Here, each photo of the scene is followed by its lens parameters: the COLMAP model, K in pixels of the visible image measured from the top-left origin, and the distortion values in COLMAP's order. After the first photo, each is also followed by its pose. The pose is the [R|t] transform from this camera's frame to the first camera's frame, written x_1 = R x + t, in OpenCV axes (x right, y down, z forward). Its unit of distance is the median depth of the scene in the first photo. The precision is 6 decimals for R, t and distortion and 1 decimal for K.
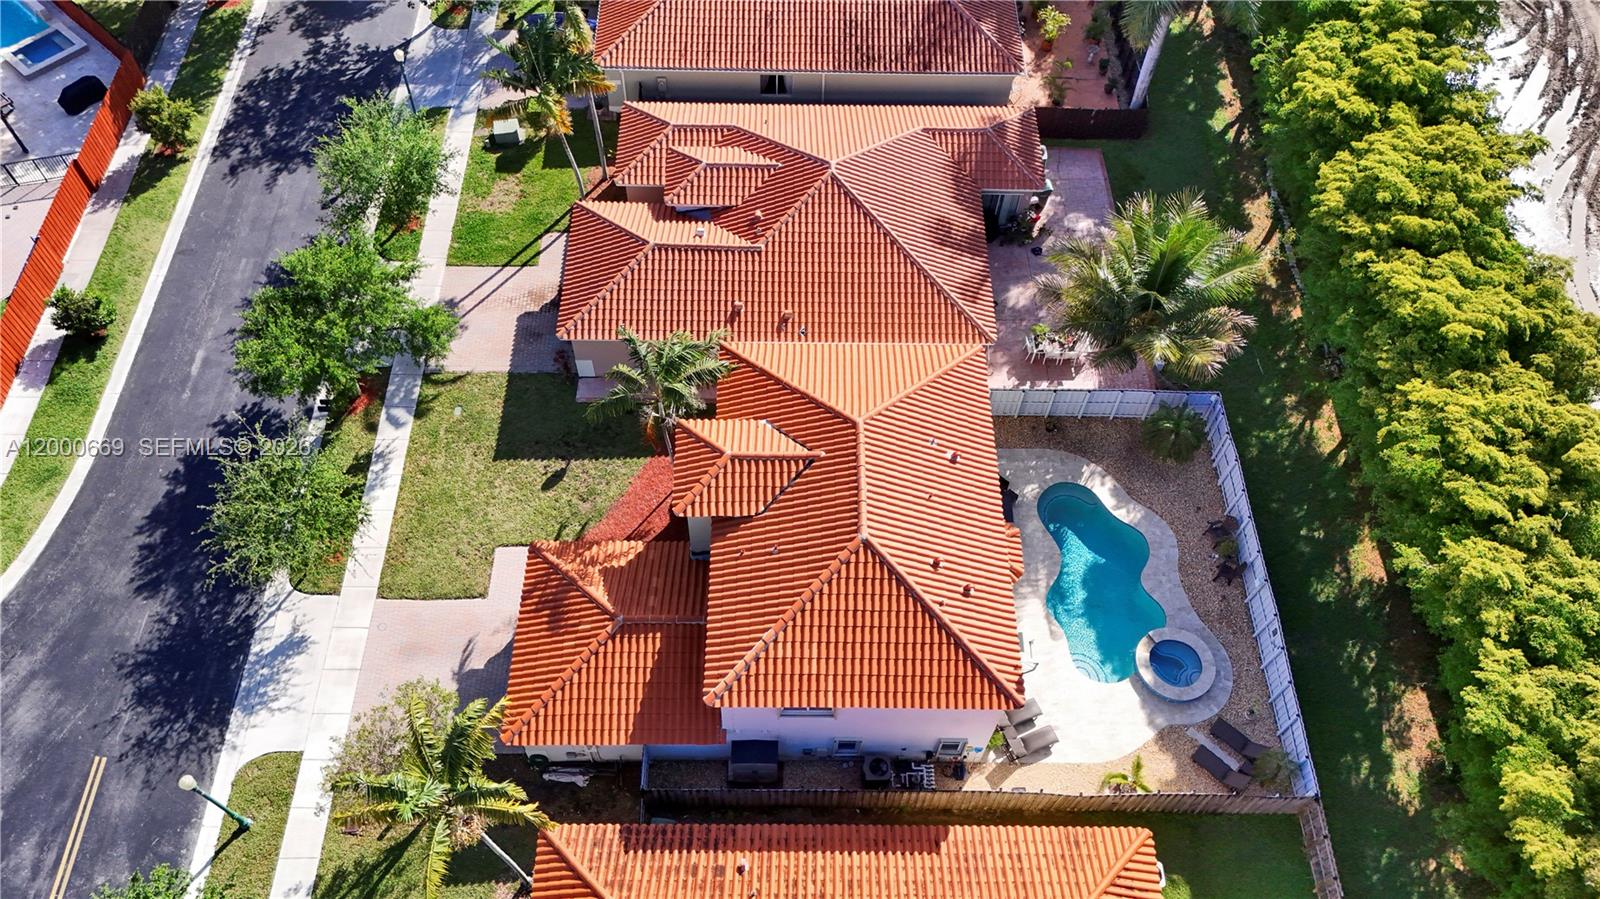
lens RADIAL K [[1216.8, 0, 780.3], [0, 1216.8, 446.3], [0, 0, 1]] dist [0.002785, 0.001104]
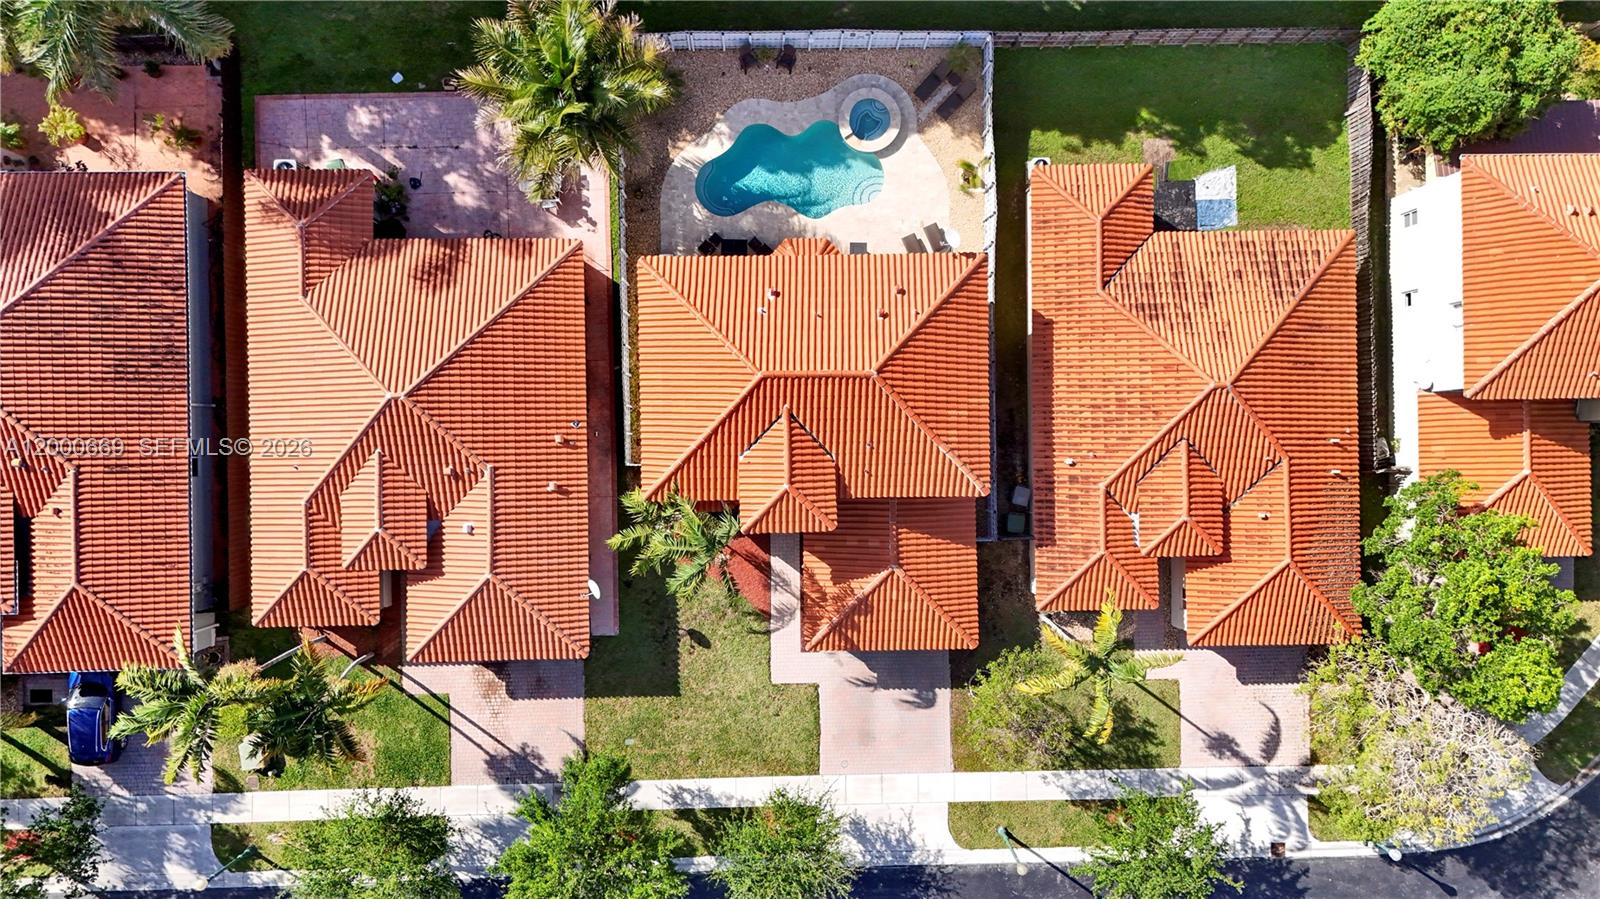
lens RADIAL K [[1216.8, 0, 780.3], [0, 1216.8, 446.3], [0, 0, 1]] dist [0.002785, 0.001104]
pose [[-0.021421, -0.999444, -0.025548, 0.023806], [0.797160, -0.032497, 0.602893, -0.625510], [-0.603388, -0.007451, 0.797413, 0.061302]]
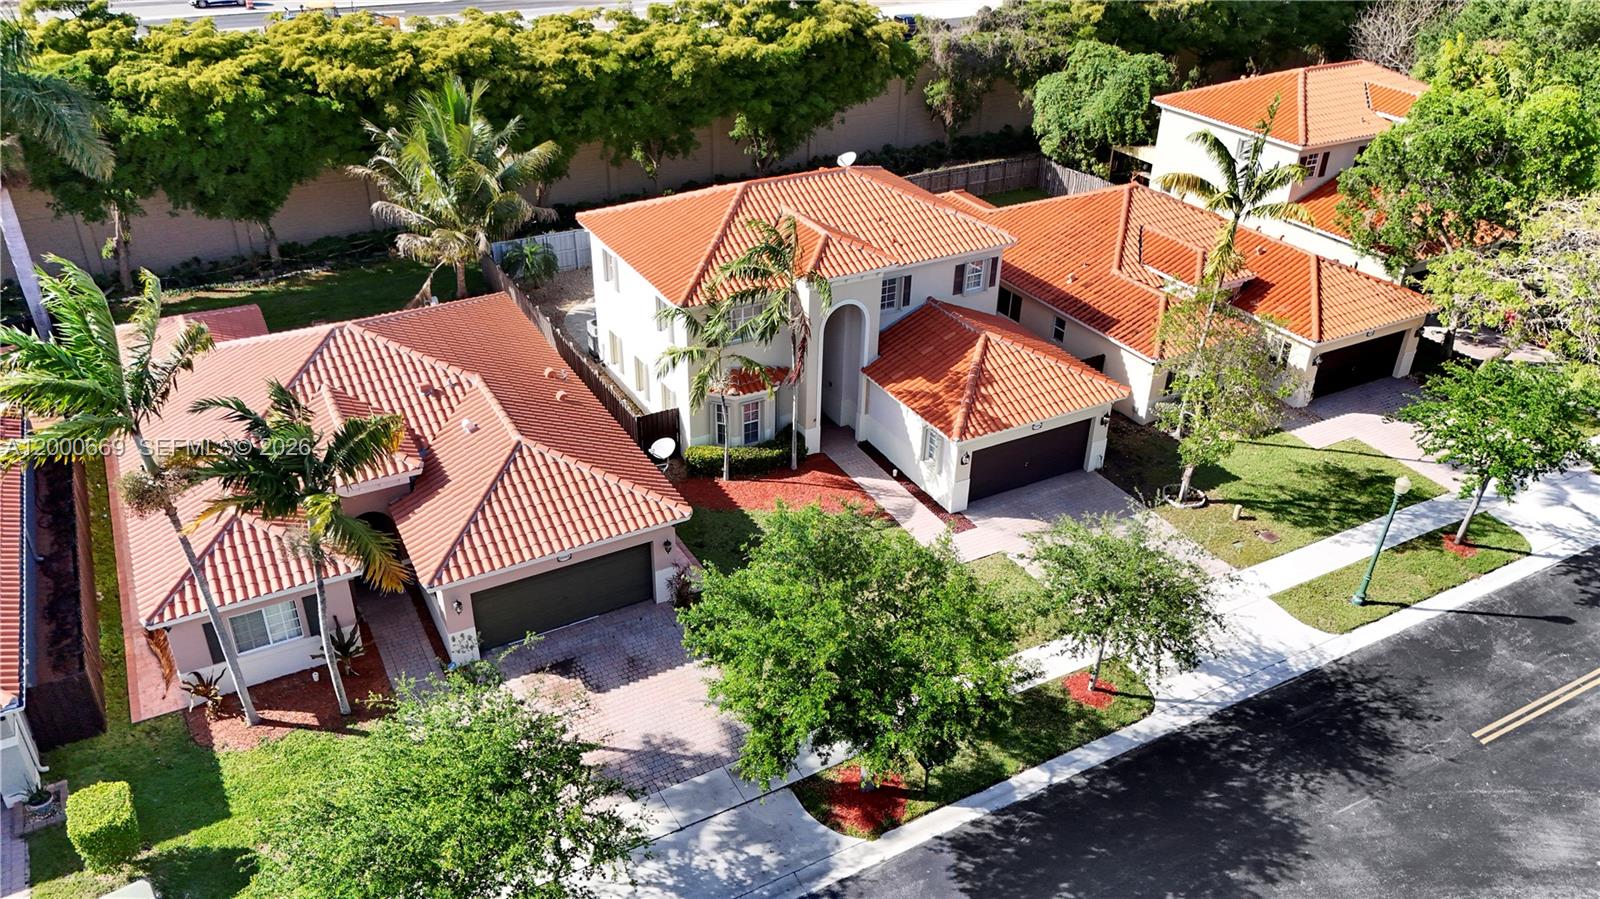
lens RADIAL K [[1216.8, 0, 780.3], [0, 1216.8, 446.3], [0, 0, 1]] dist [0.002785, 0.001104]
pose [[-0.478932, -0.449260, 0.754181, -0.788976], [0.700717, 0.321861, 0.636711, -0.549257], [-0.528791, 0.833409, 0.160654, 0.892451]]
